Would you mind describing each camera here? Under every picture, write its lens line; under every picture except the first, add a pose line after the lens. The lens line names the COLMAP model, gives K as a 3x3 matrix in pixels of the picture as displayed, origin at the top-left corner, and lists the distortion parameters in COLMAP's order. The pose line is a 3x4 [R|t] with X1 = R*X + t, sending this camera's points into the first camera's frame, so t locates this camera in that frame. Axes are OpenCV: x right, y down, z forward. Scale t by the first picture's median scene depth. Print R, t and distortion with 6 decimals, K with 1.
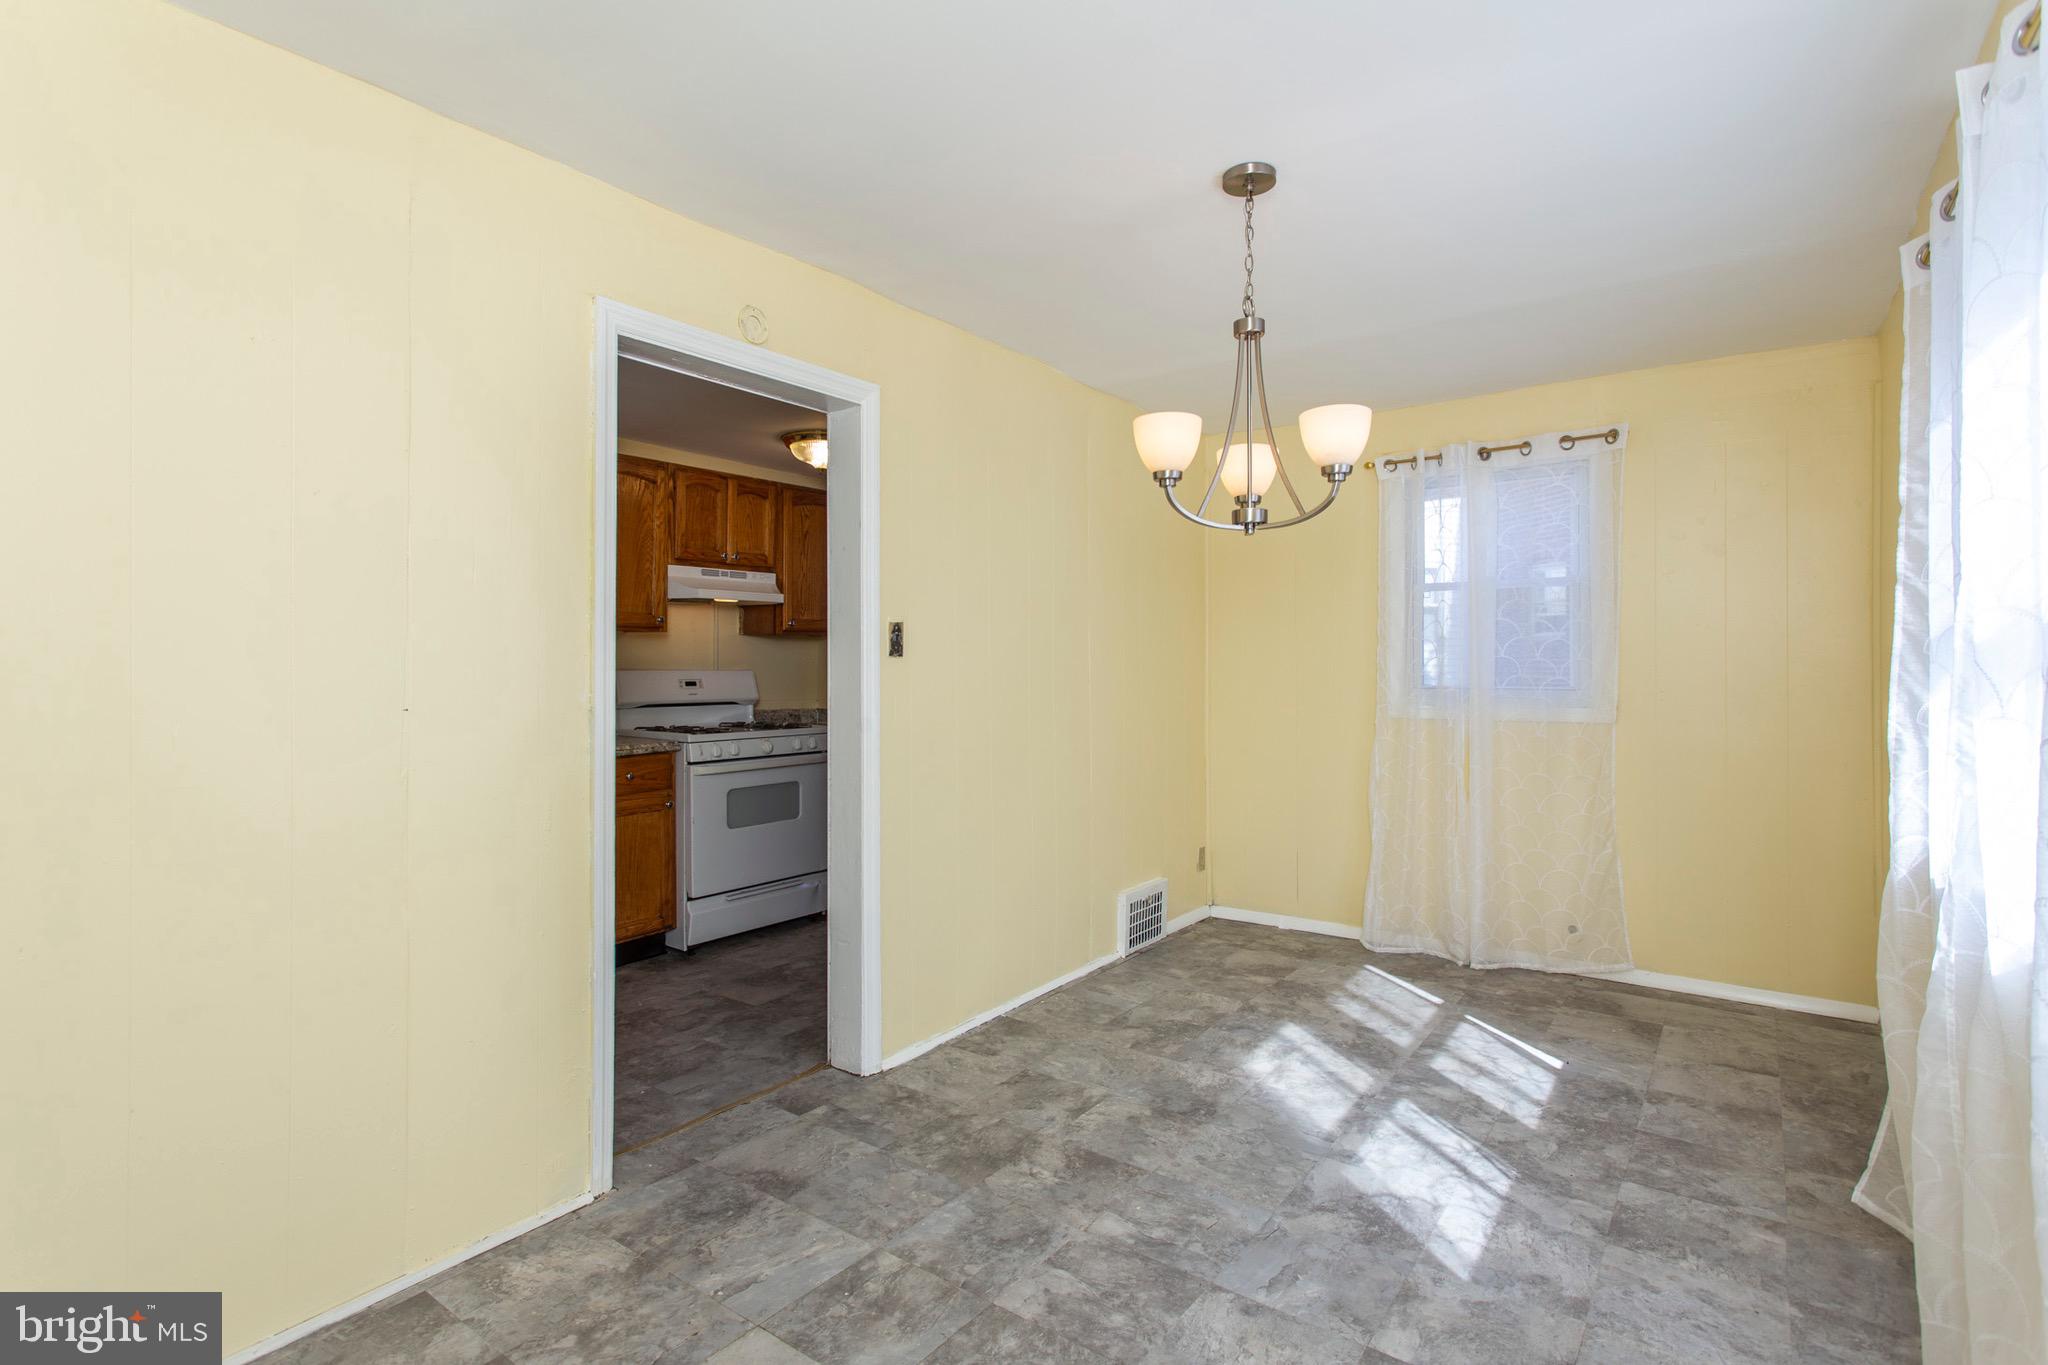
lens RADIAL K [[982.0, 0, 1043.8], [0, 982.0, 667.7], [0, 0, 1]] dist [0.002762, 0.003449]
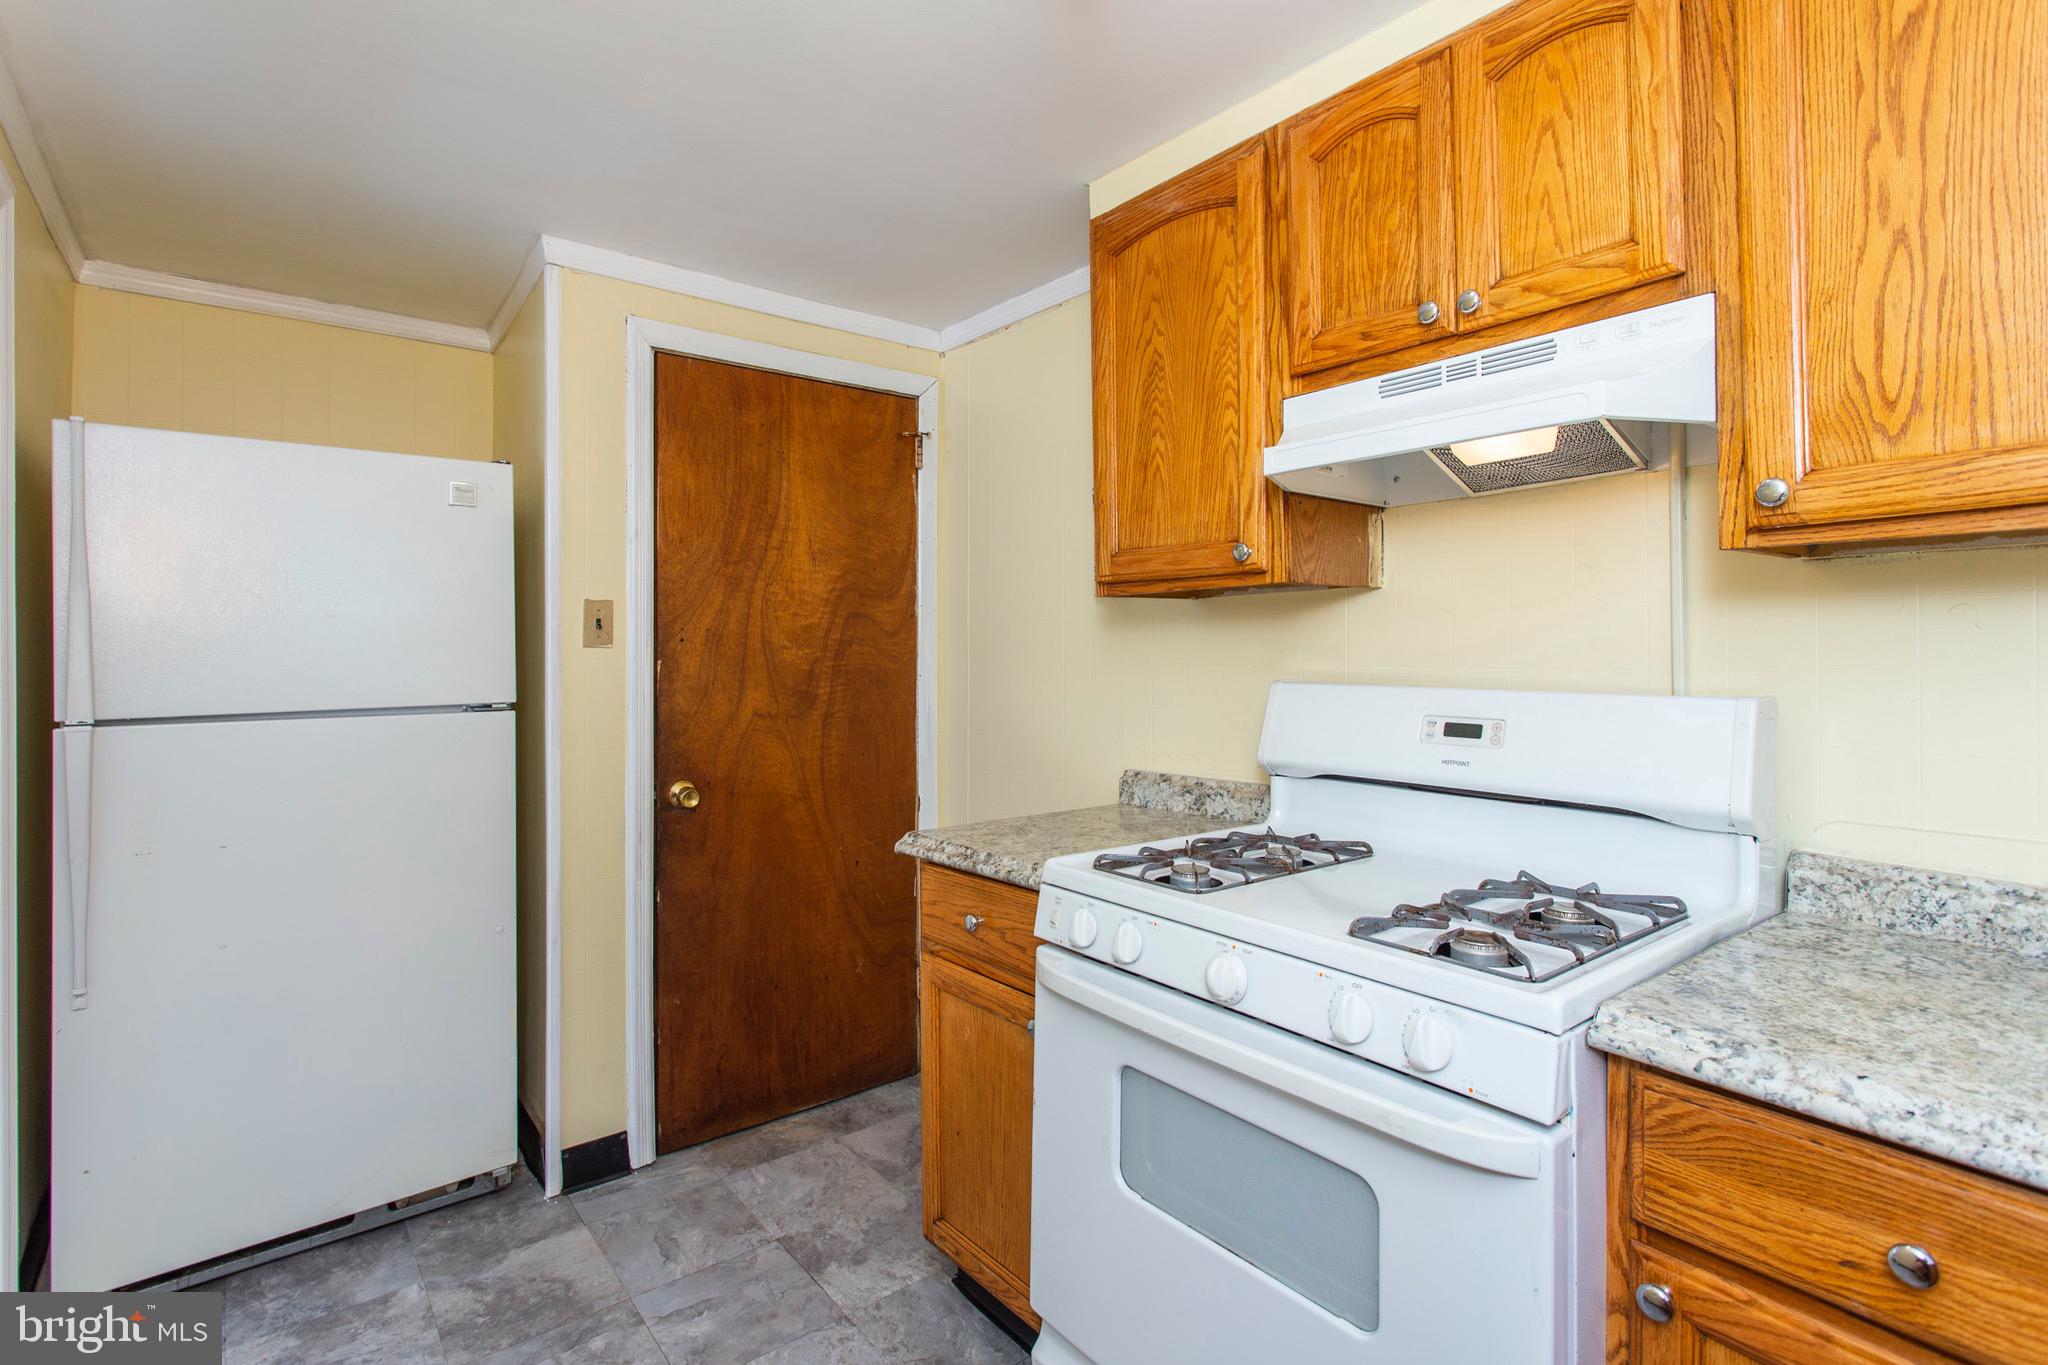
lens RADIAL K [[982.0, 0, 1026.4], [0, 982.0, 644.2], [0, 0, 1]] dist [0.002762, 0.003449]
pose [[-0.279226, -0.010163, -0.960172, -0.001955], [-0.005778, 0.999944, -0.008904, -0.008936], [0.960208, 0.003062, -0.279269, 0.957122]]
